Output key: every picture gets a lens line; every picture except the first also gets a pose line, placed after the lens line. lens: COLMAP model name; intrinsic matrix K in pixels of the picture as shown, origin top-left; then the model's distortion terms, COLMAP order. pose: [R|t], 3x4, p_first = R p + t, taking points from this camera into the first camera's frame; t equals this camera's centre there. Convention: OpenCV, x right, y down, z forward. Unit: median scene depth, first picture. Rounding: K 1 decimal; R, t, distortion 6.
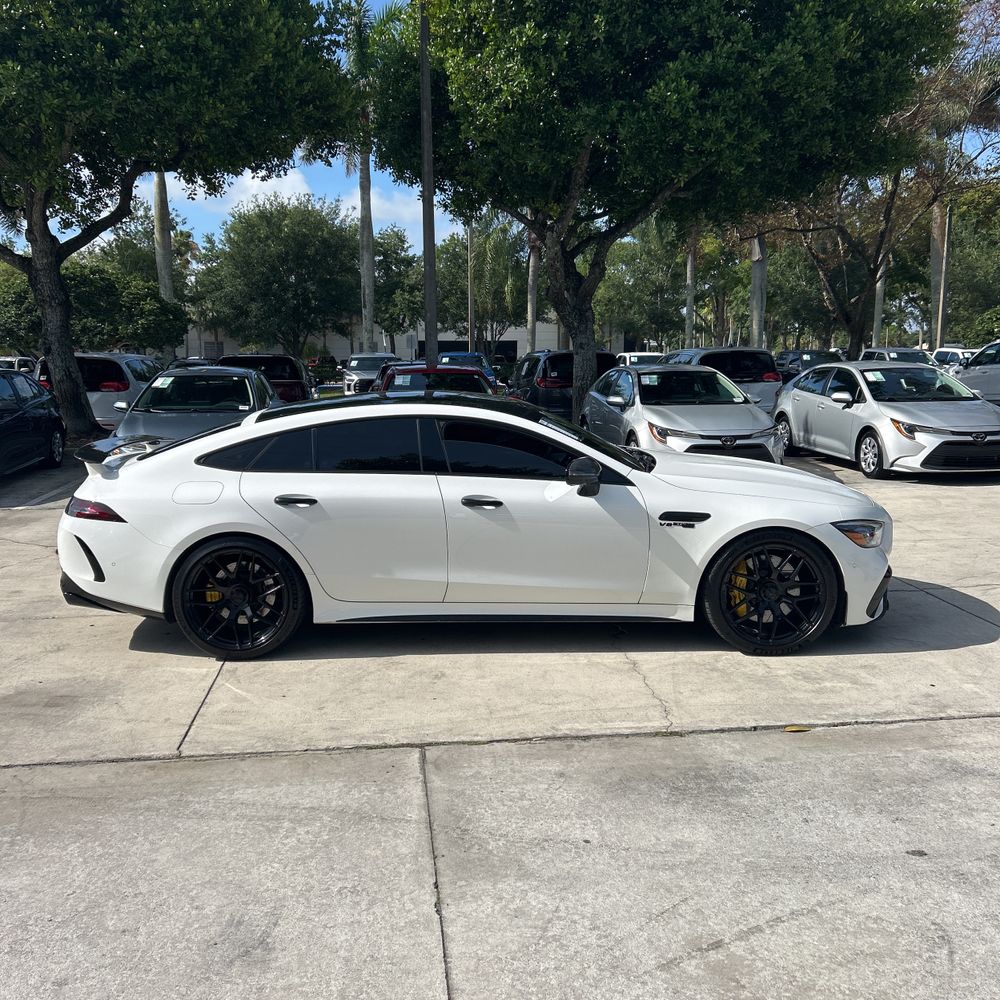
lens RADIAL K [[999.0, 0, 487.5], [0, 999.0, 499.4], [0, 0, 1]] dist [0.031324, -0.029868]
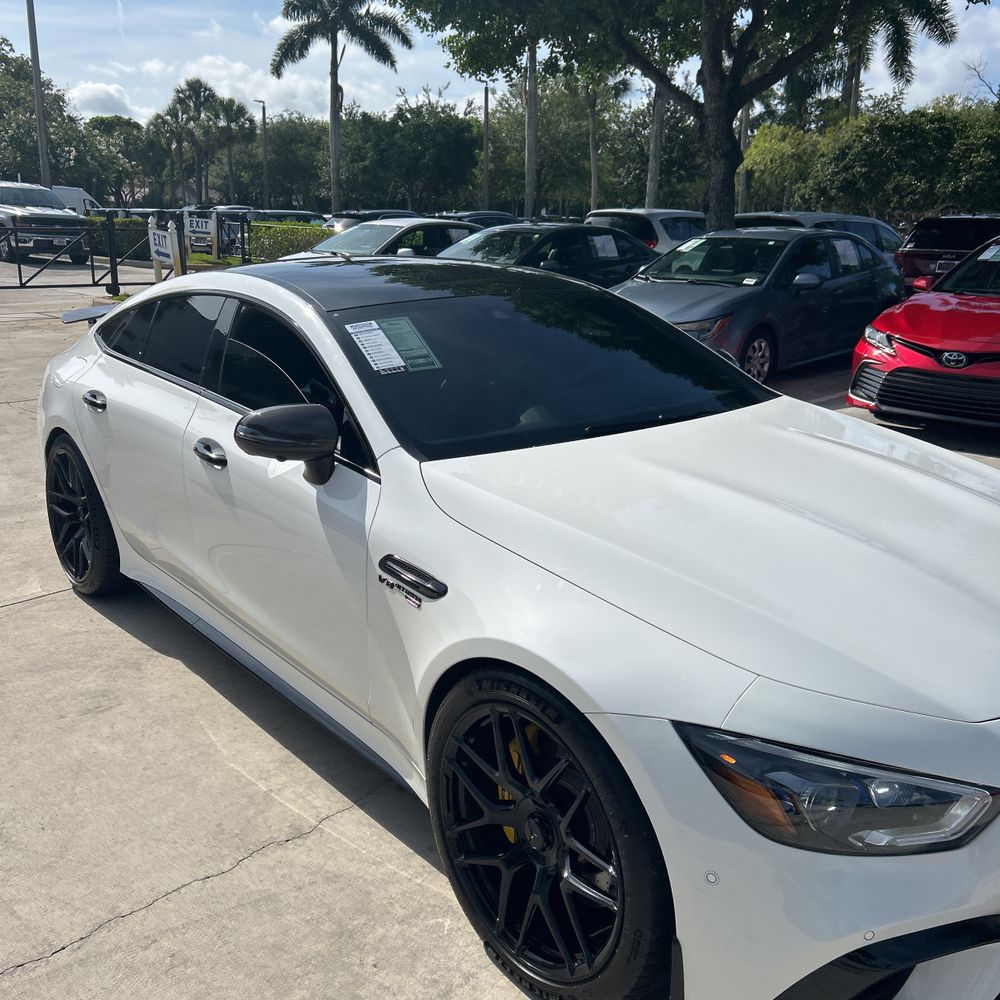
lens RADIAL K [[1004.2, 0, 500.5], [0, 1004.2, 503.2], [0, 0, 1]] dist [0.016598, -0.001712]
pose [[0.630638, 0.227144, -0.742093, 0.519712], [-0.129361, 0.973599, 0.188072, -0.096770], [0.765220, -0.022608, 0.643372, 0.734425]]
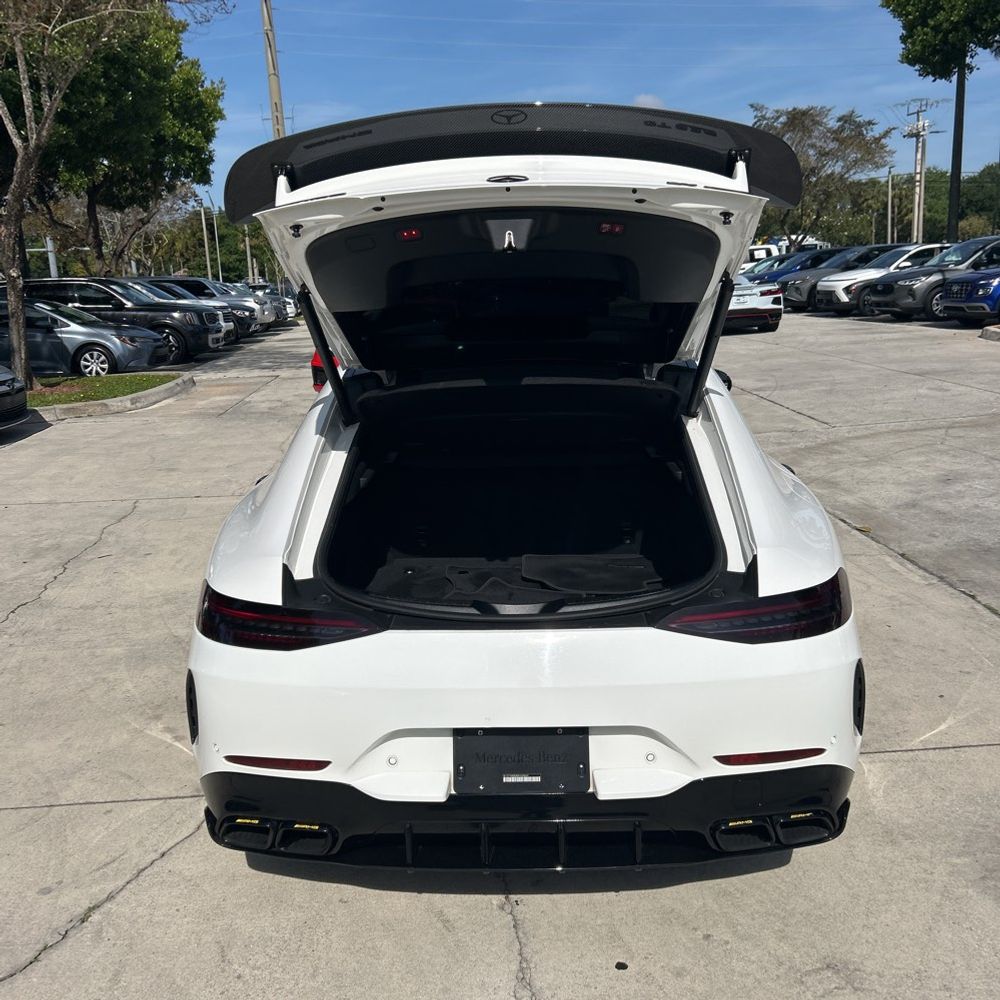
lens RADIAL K [[999.1, 0, 512.6], [0, 999.1, 496.3], [0, 0, 1]] dist [0.026896, -0.020389]
pose [[0.021934, -0.213795, 0.976632, -0.808560], [0.184644, 0.960929, 0.206210, -0.143924], [-0.982561, 0.175806, 0.060553, 1.098430]]
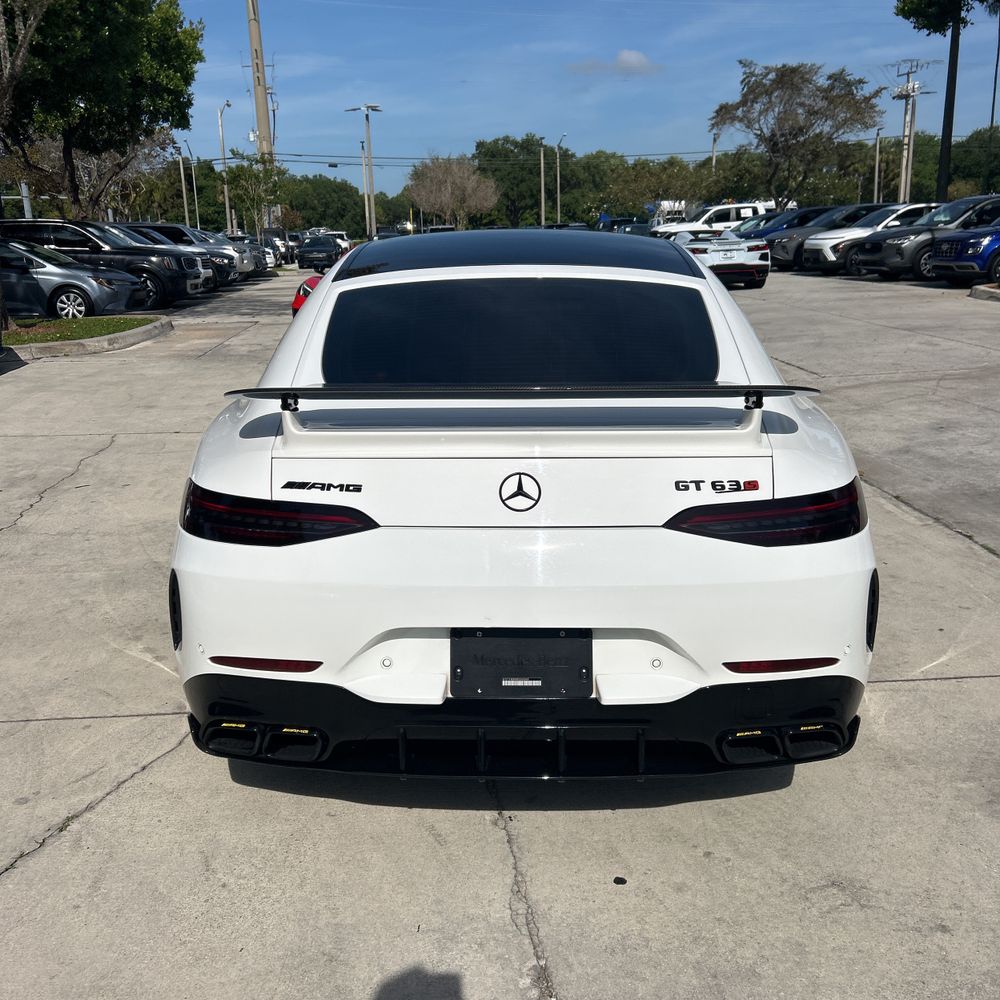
lens RADIAL K [[998.7, 0, 496.5], [0, 998.7, 500.7], [0, 0, 1]] dist [0.020508, -0.008852]
pose [[0.019442, -0.255095, 0.966721, -0.792913], [0.166645, 0.954205, 0.248441, -0.116002], [-0.985825, 0.156269, 0.061062, 1.113953]]
